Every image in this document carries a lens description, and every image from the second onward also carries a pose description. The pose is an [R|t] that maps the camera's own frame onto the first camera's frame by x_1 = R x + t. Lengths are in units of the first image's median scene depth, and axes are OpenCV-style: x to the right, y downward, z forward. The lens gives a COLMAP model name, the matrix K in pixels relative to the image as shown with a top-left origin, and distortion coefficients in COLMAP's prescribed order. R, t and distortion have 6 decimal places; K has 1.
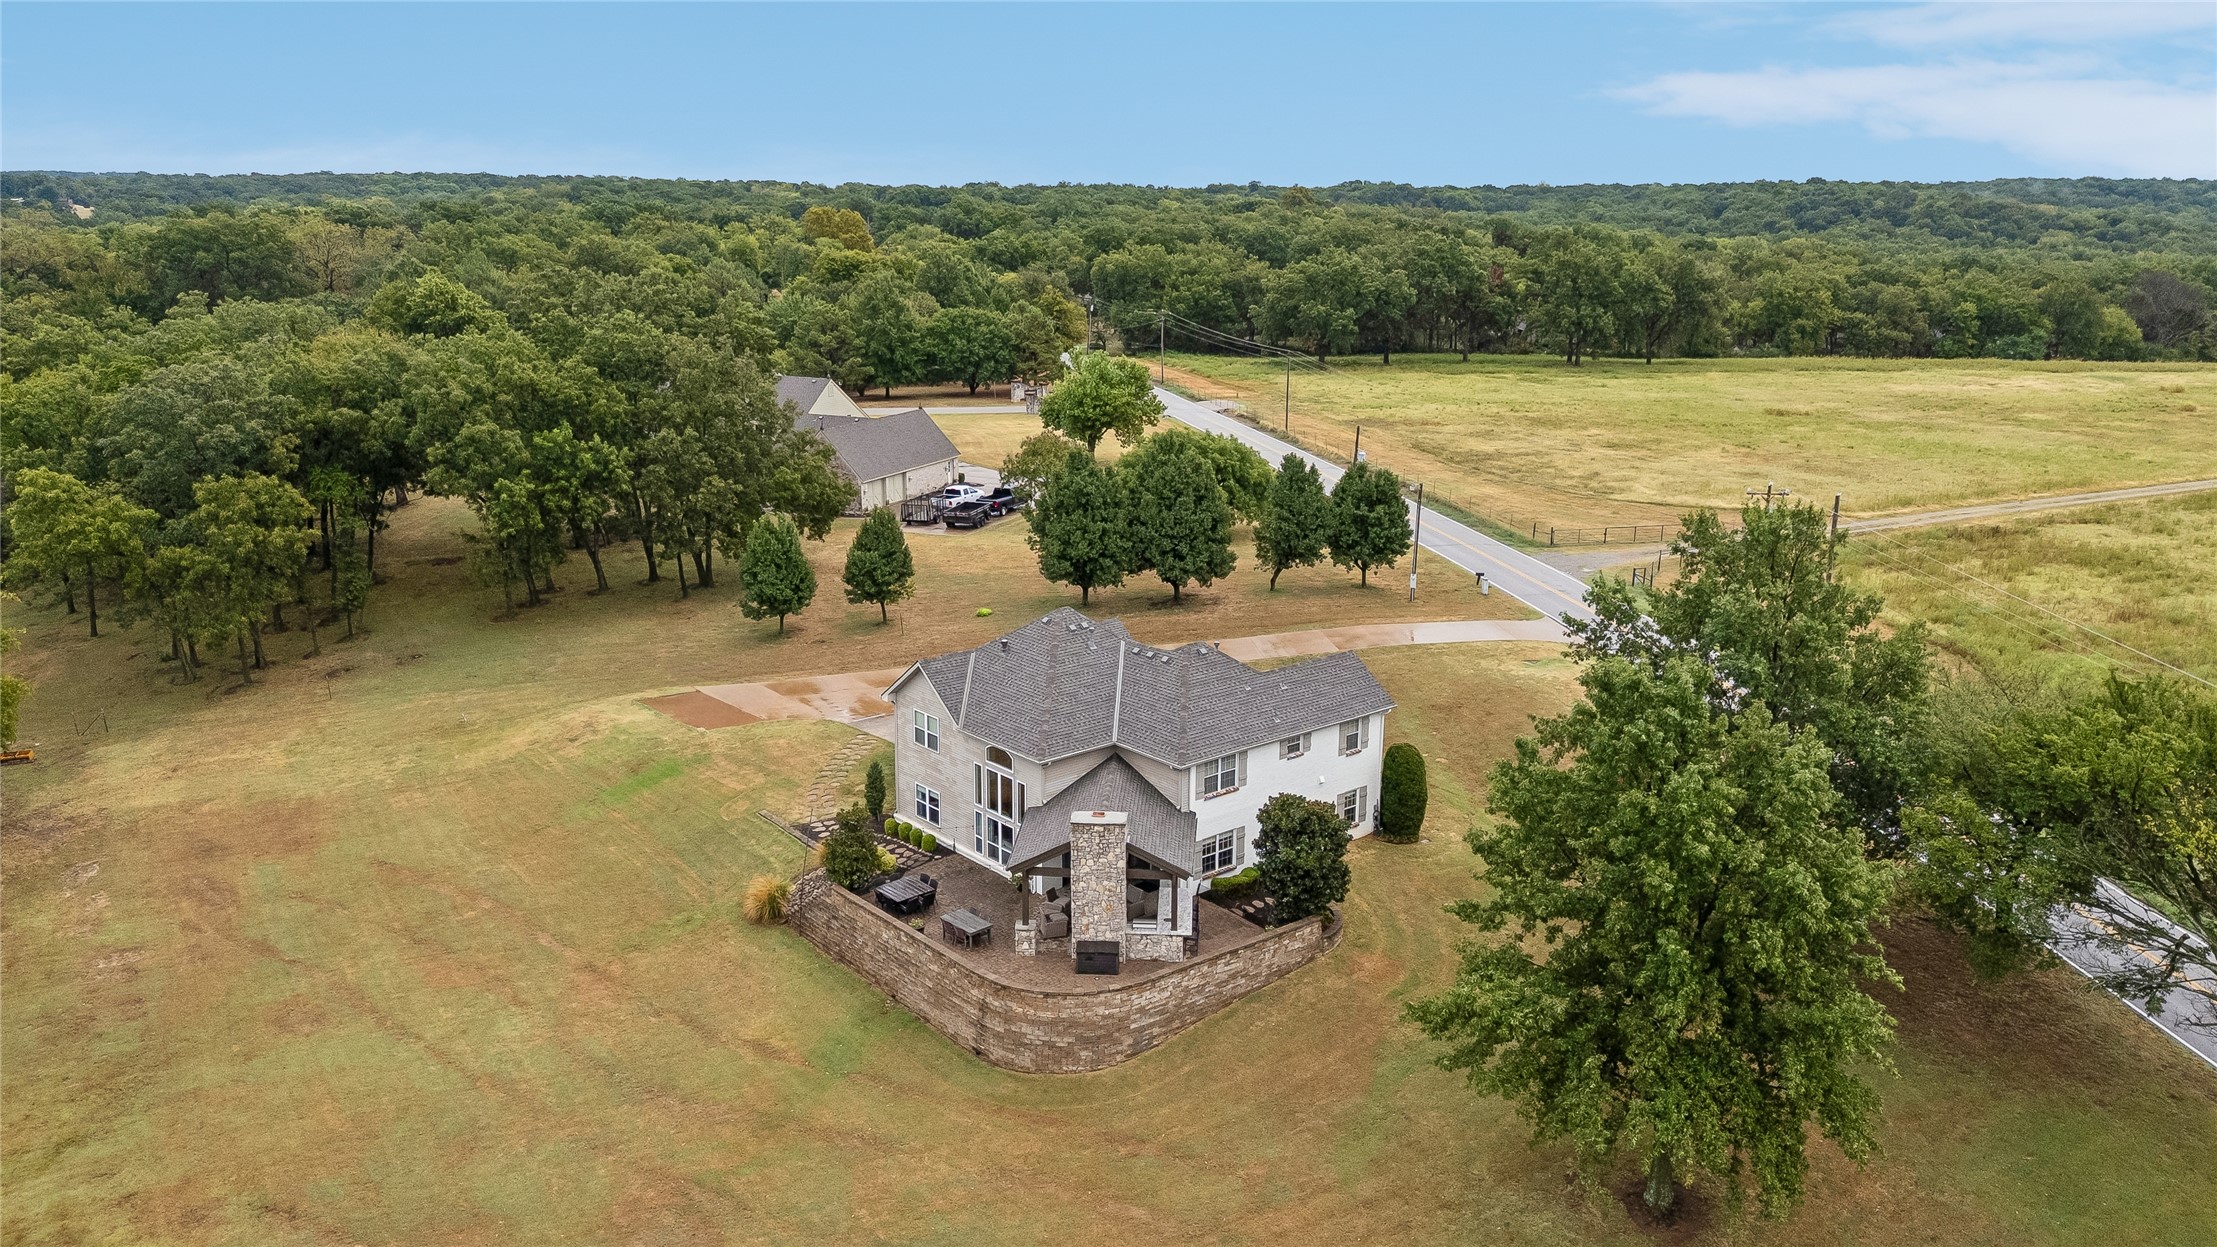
lens RADIAL K [[1621.3, 0, 1108.5], [0, 1621.3, 623.5], [0, 0, 1]] dist [0.120727, -0.145408]
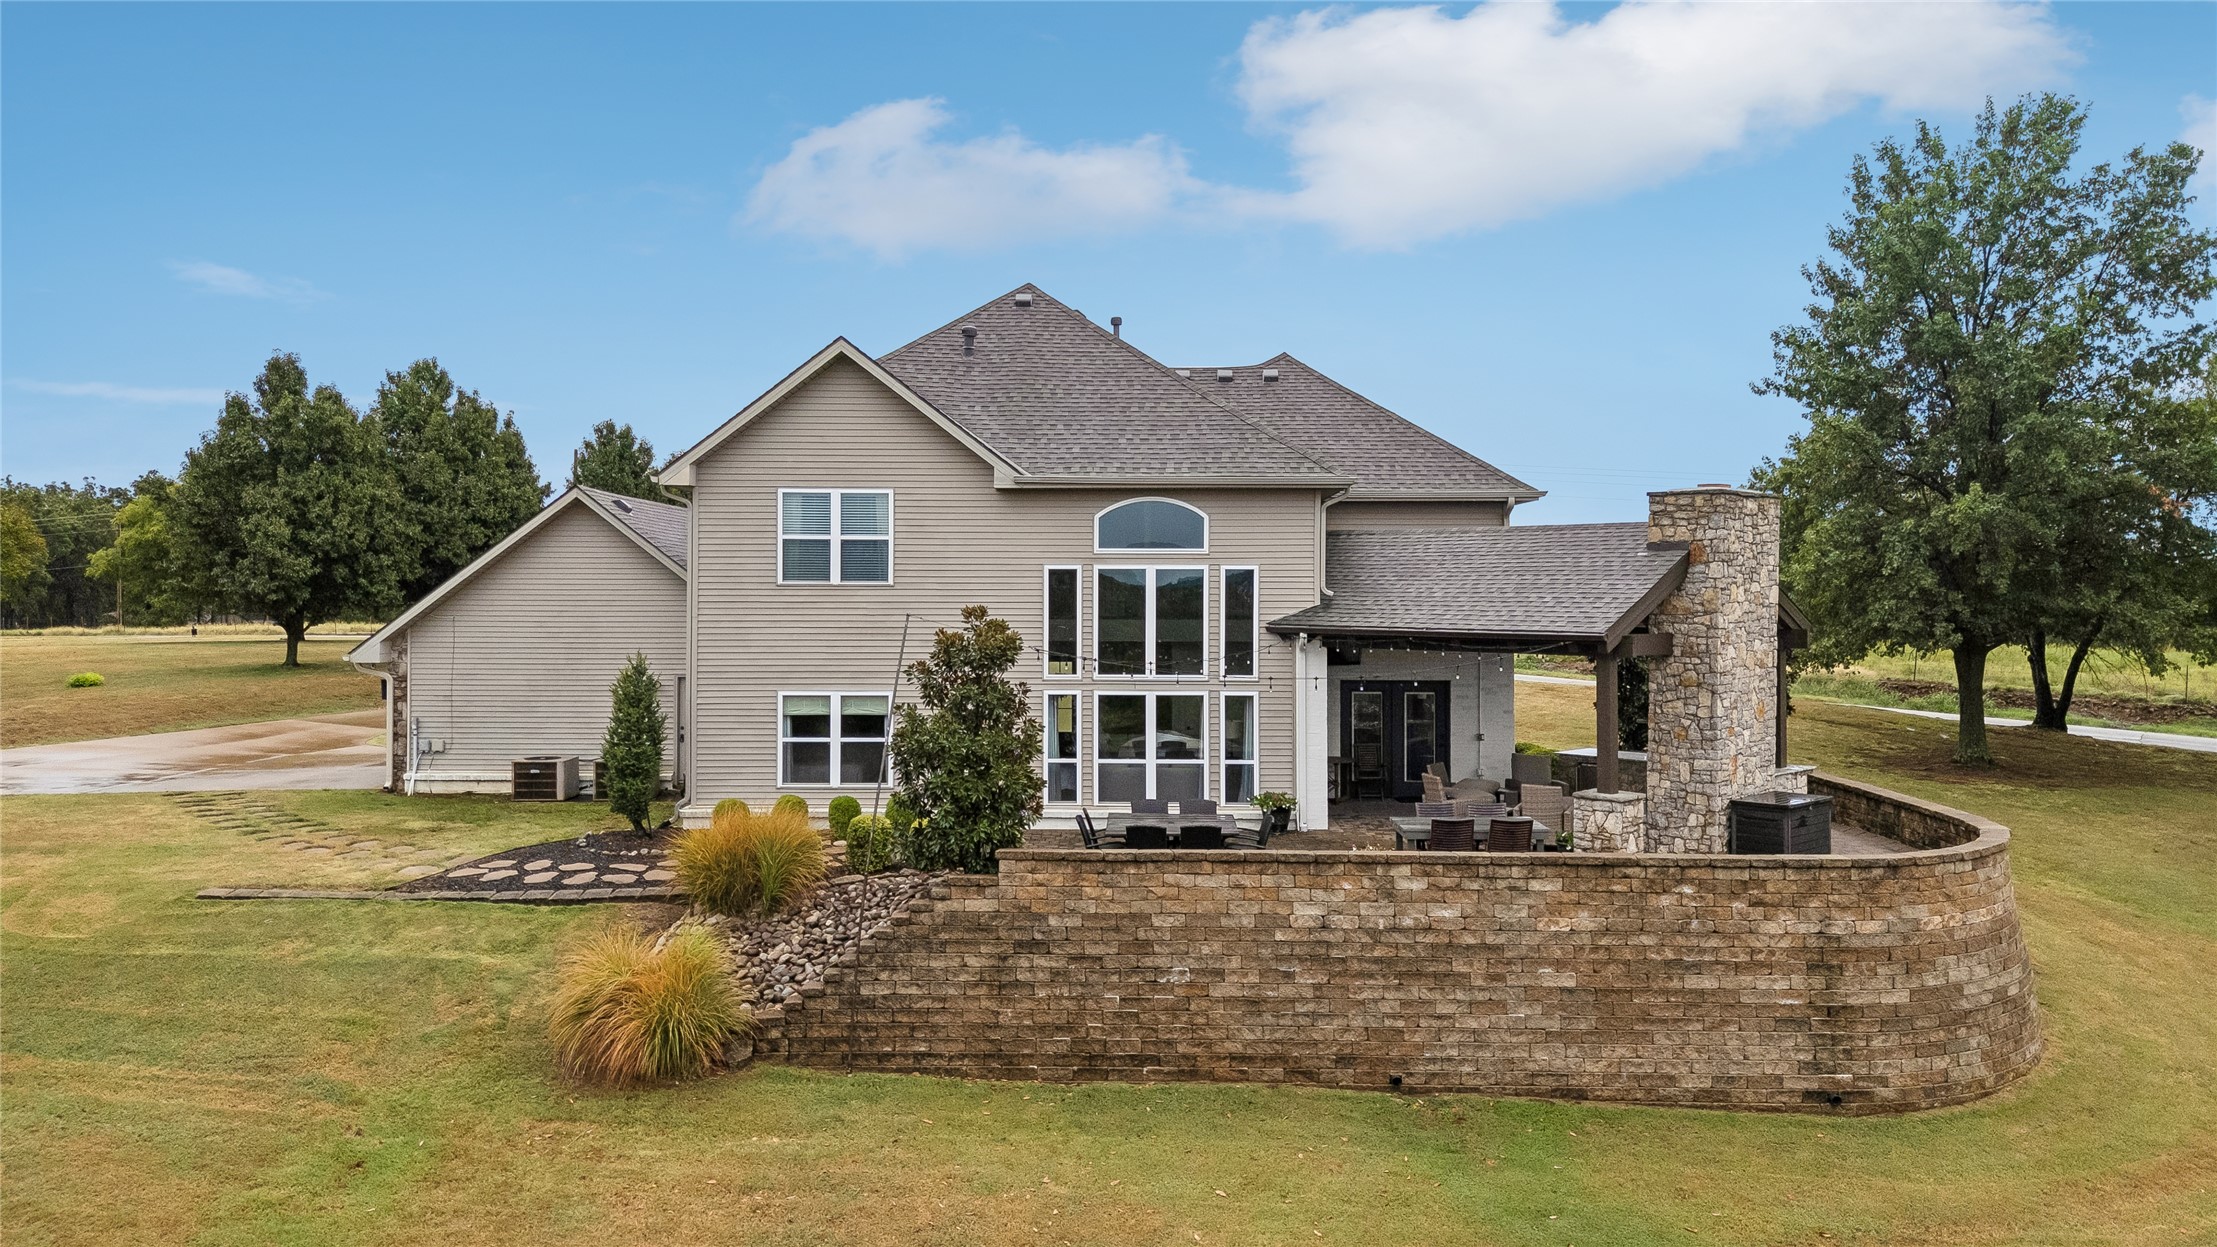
lens RADIAL K [[1628.1, 0, 1107.7], [0, 1628.1, 613.6], [0, 0, 1]] dist [0.069970, -0.062231]
pose [[0.665418, -0.008564, 0.746422, -0.429422], [0.185610, 0.970428, -0.154333, 0.186324], [-0.723027, 0.241240, 0.647330, 0.848562]]
